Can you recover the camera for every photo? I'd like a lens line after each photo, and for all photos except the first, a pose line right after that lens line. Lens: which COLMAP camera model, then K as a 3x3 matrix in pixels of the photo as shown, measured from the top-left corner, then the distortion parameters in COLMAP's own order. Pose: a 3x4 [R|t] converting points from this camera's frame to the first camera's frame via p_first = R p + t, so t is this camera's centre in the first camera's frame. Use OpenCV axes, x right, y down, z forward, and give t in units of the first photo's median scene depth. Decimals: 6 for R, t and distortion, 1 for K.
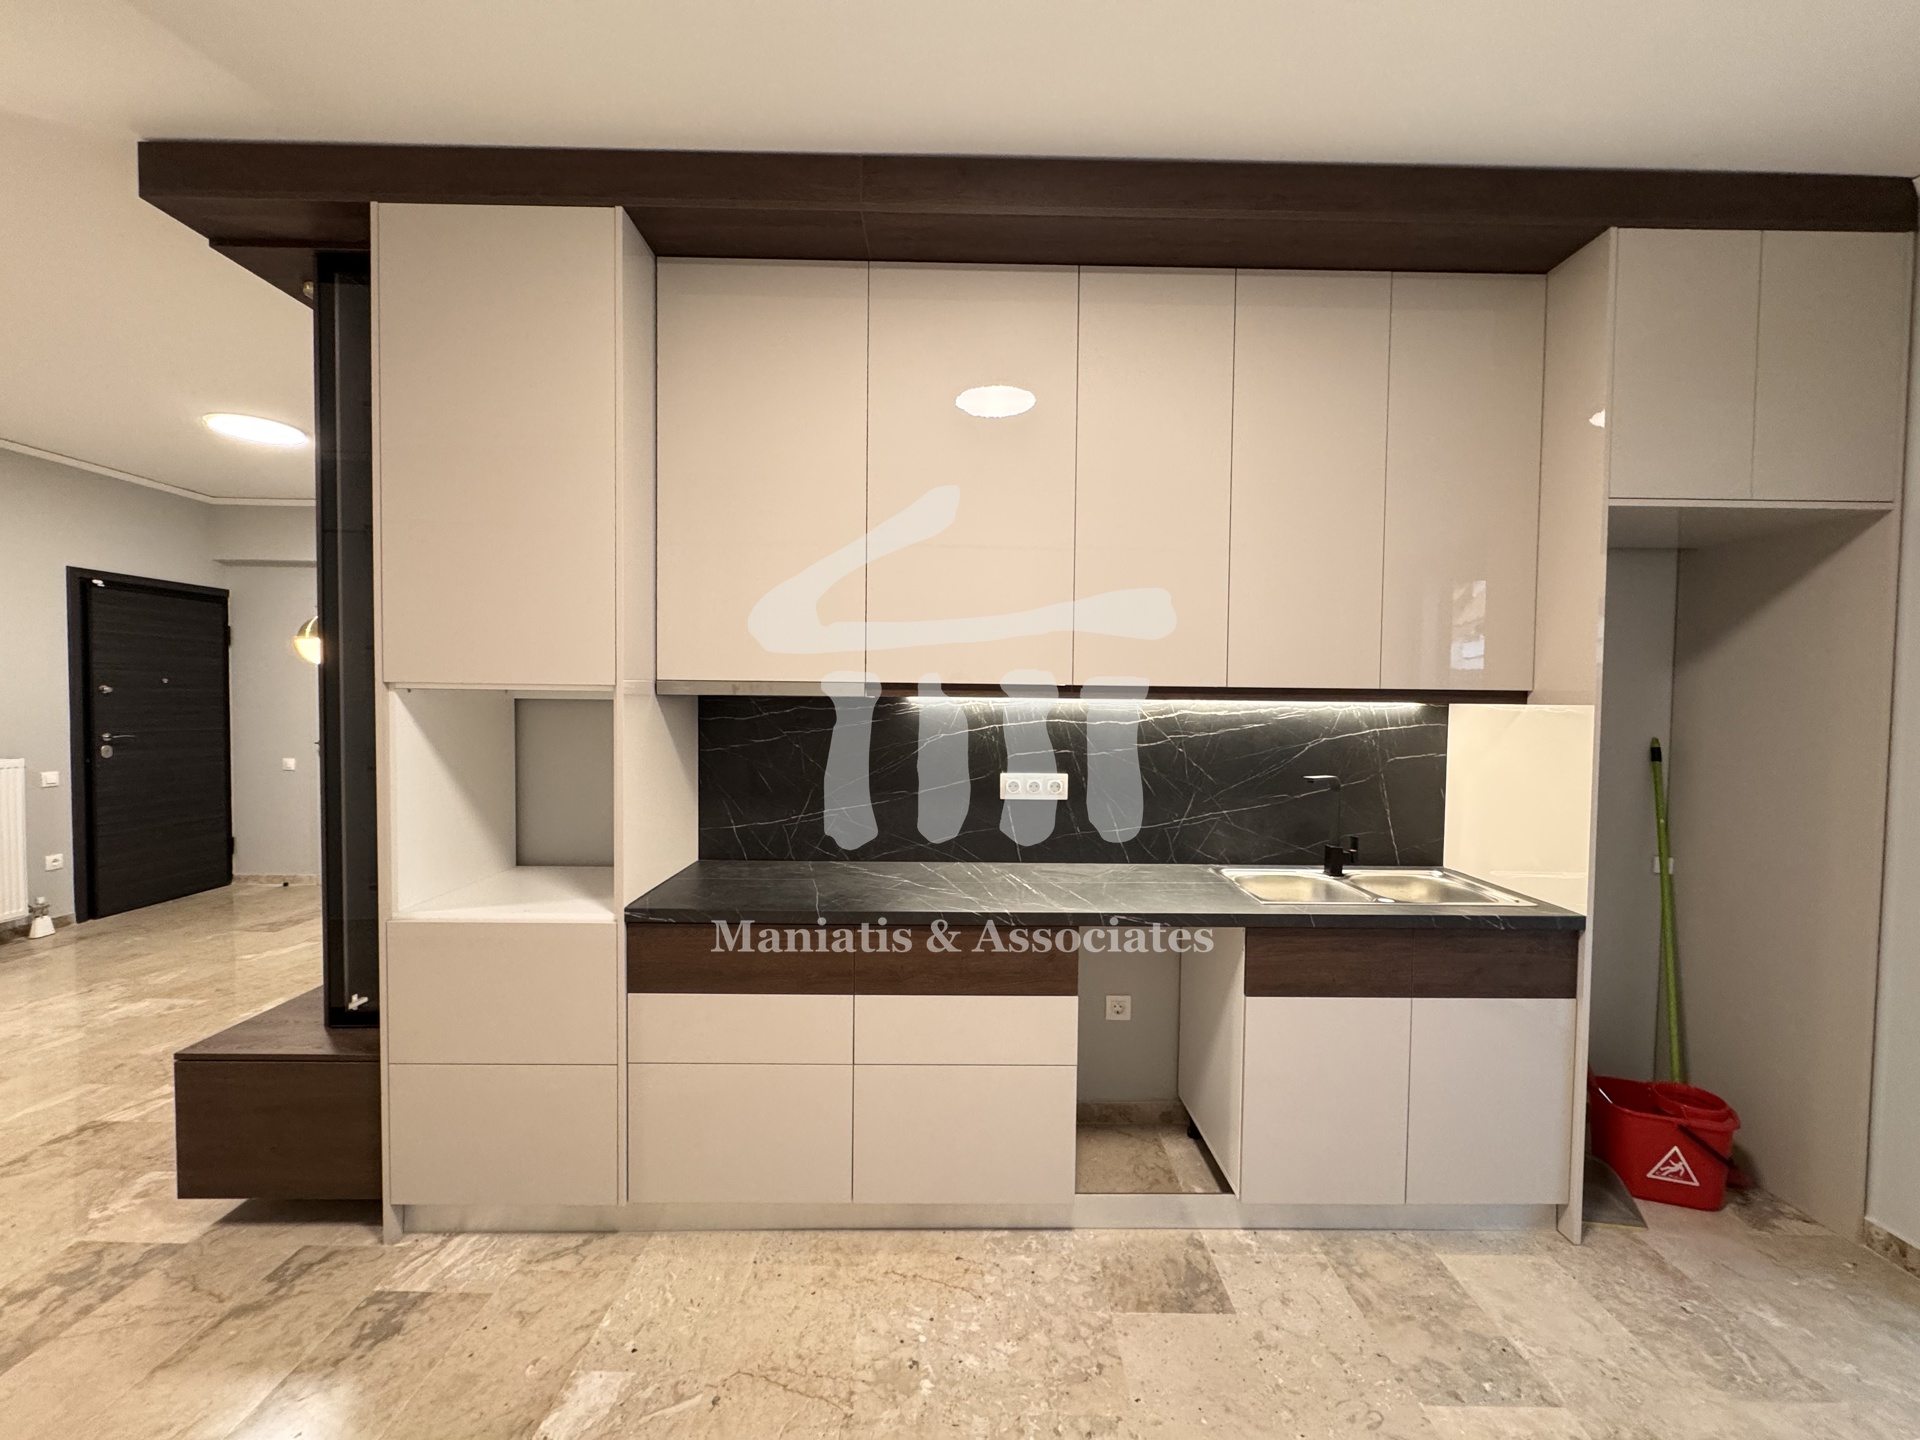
lens RADIAL K [[762.3, 0, 964.5], [0, 762.3, 725.0], [0, 0, 1]] dist [-0.001573, -0.000112]
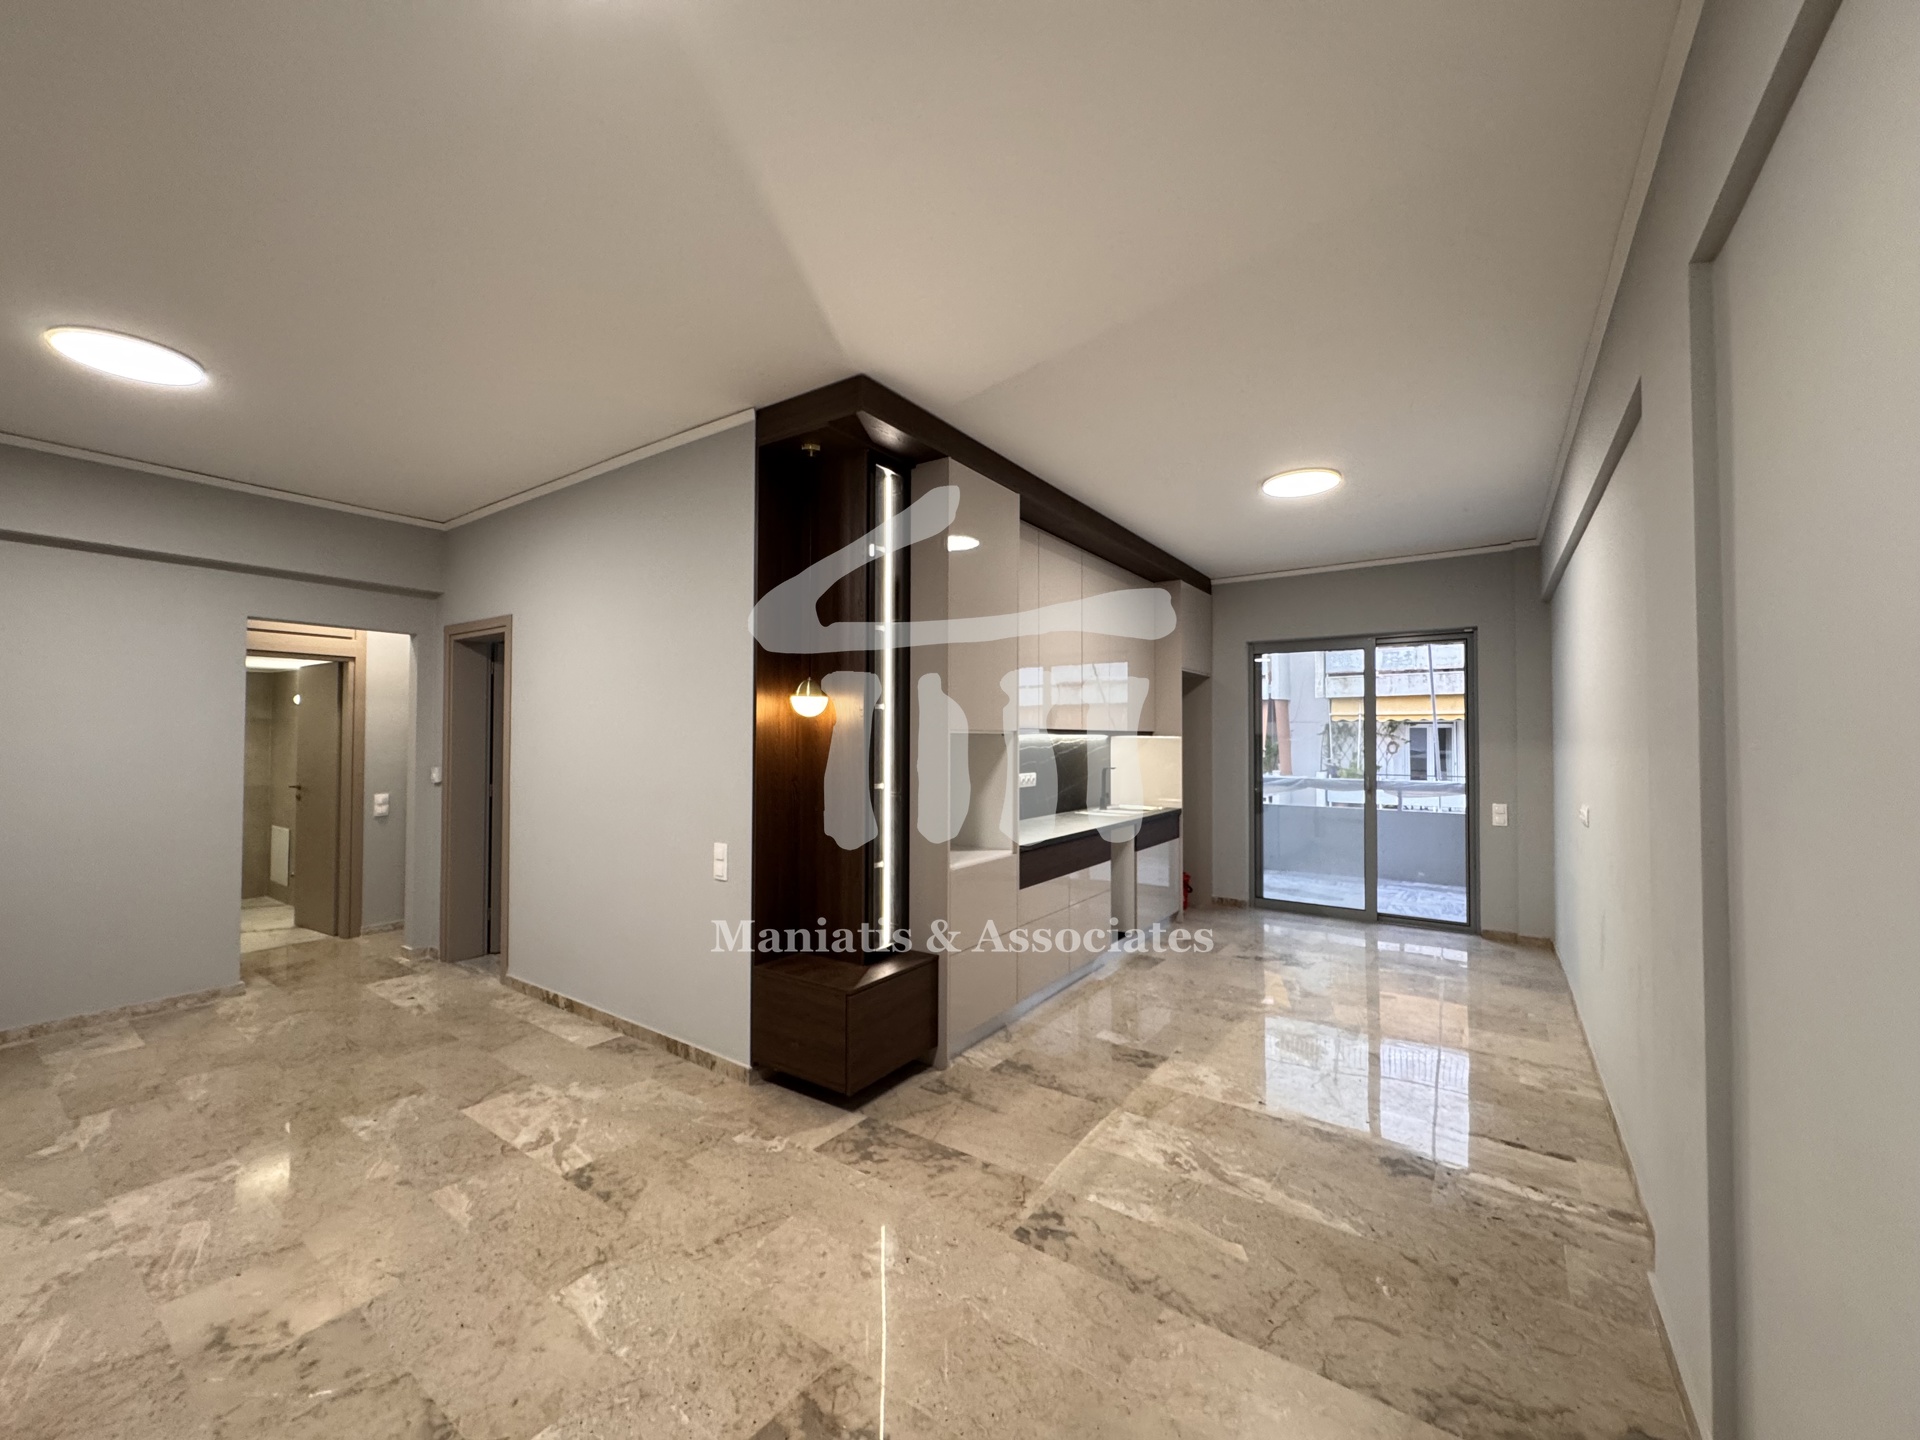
lens RADIAL K [[768.6, 0, 963.4], [0, 768.6, 722.7], [0, 0, 1]] dist [-0.003269, 0.000287]
pose [[0.572102, 0.004664, 0.820169, -1.866208], [0.032661, 0.999061, -0.028464, -0.019707], [-0.819532, 0.043072, 0.571412, -0.016318]]
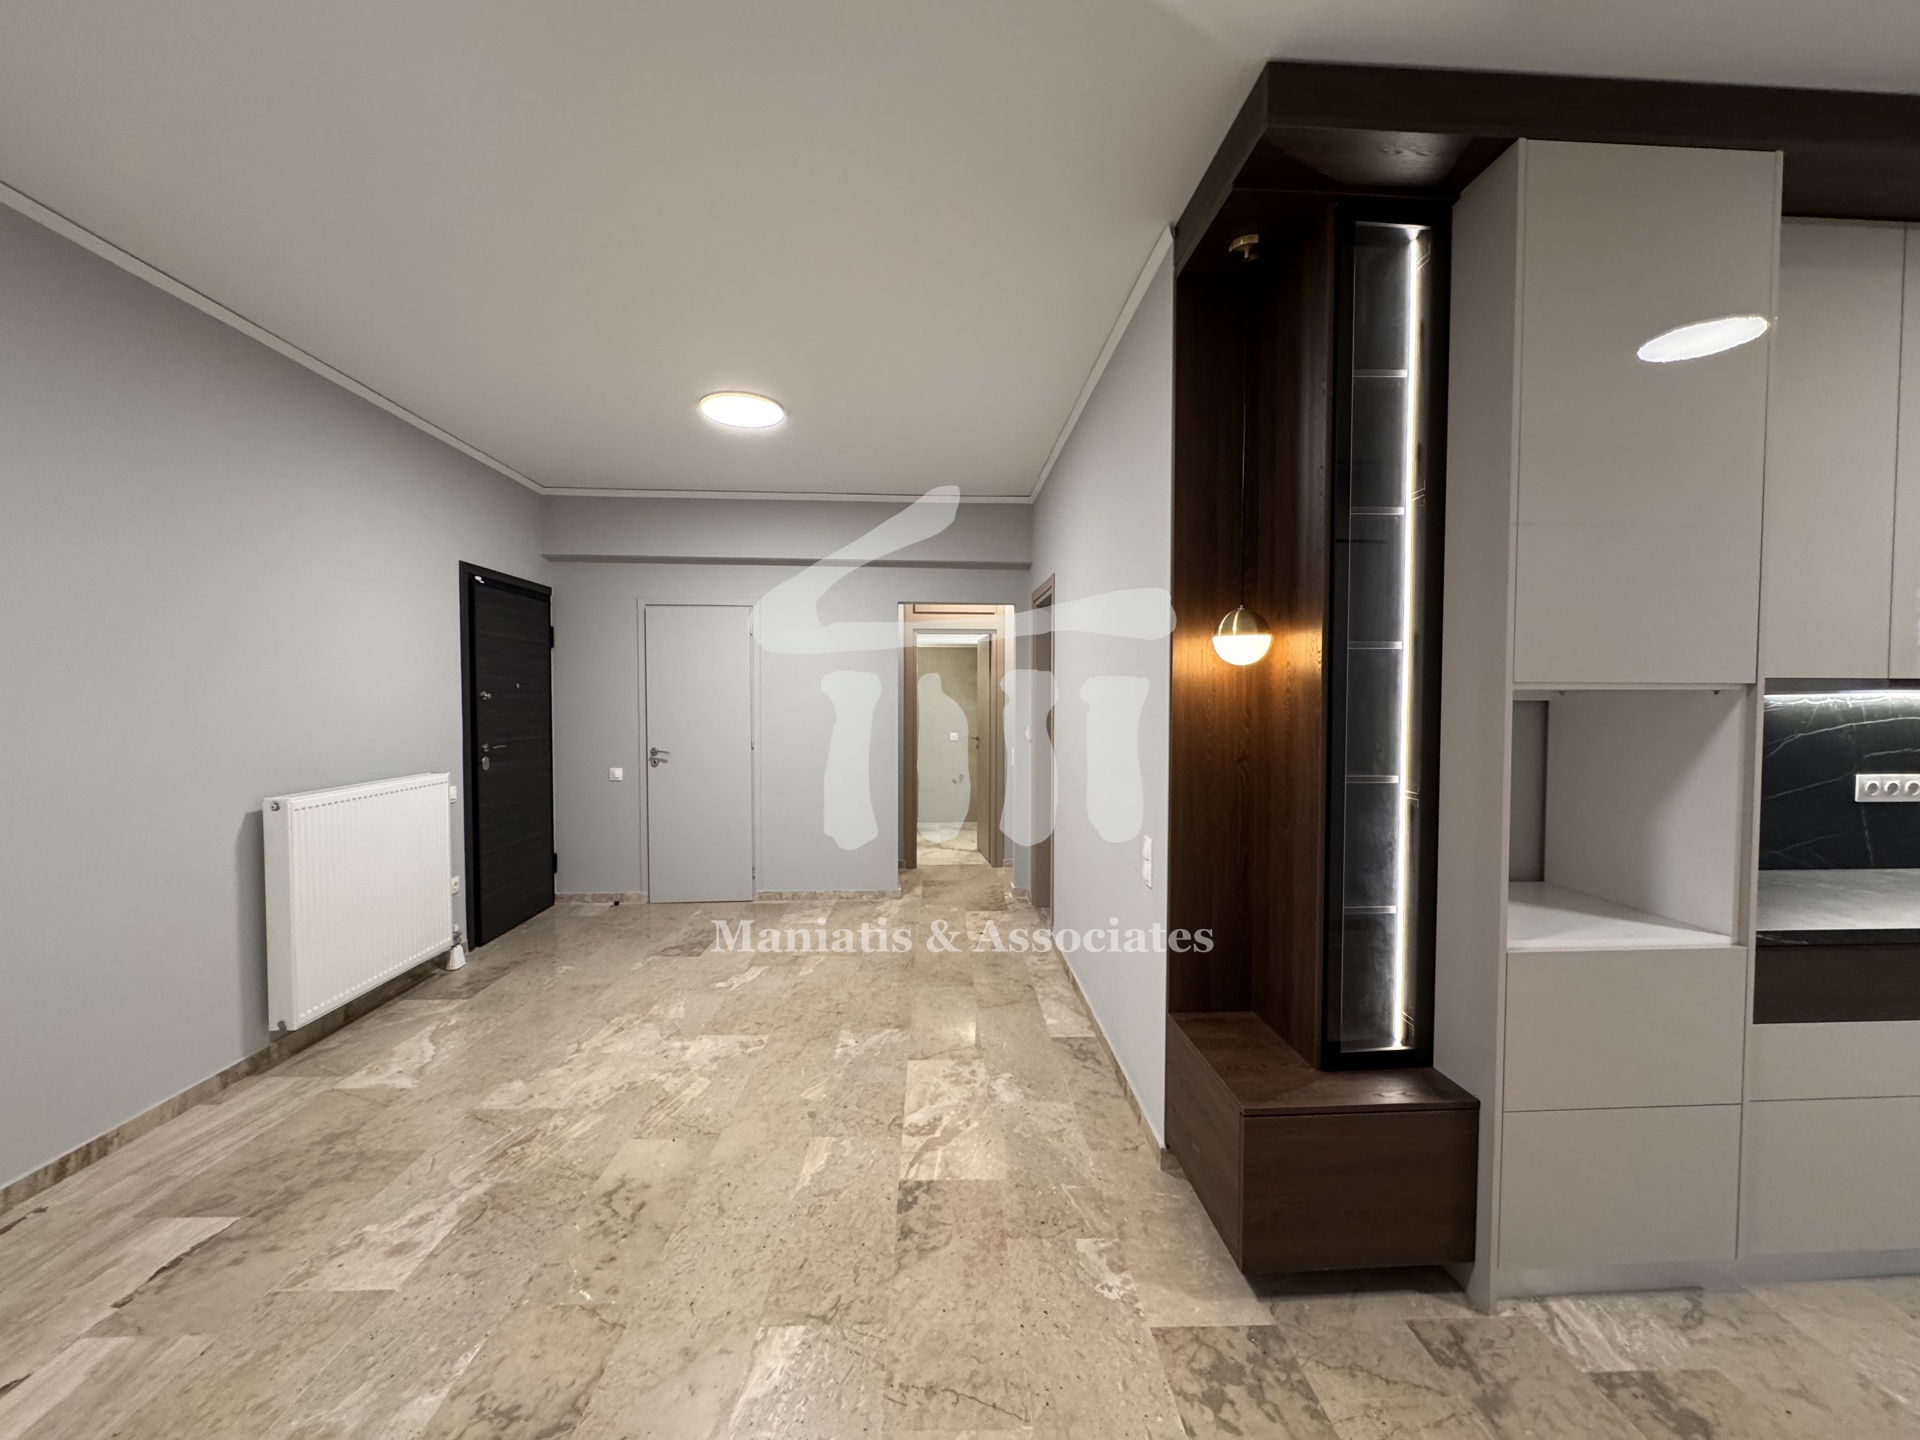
lens RADIAL K [[766.2, 0, 961.7], [0, 766.2, 722.8], [0, 0, 1]] dist [-0.001545, 0.000258]
pose [[0.999112, -0.011711, 0.040473, -1.239572], [0.011734, 0.999931, -0.000318, -0.014867], [-0.040466, 0.000793, 0.999181, 0.115284]]
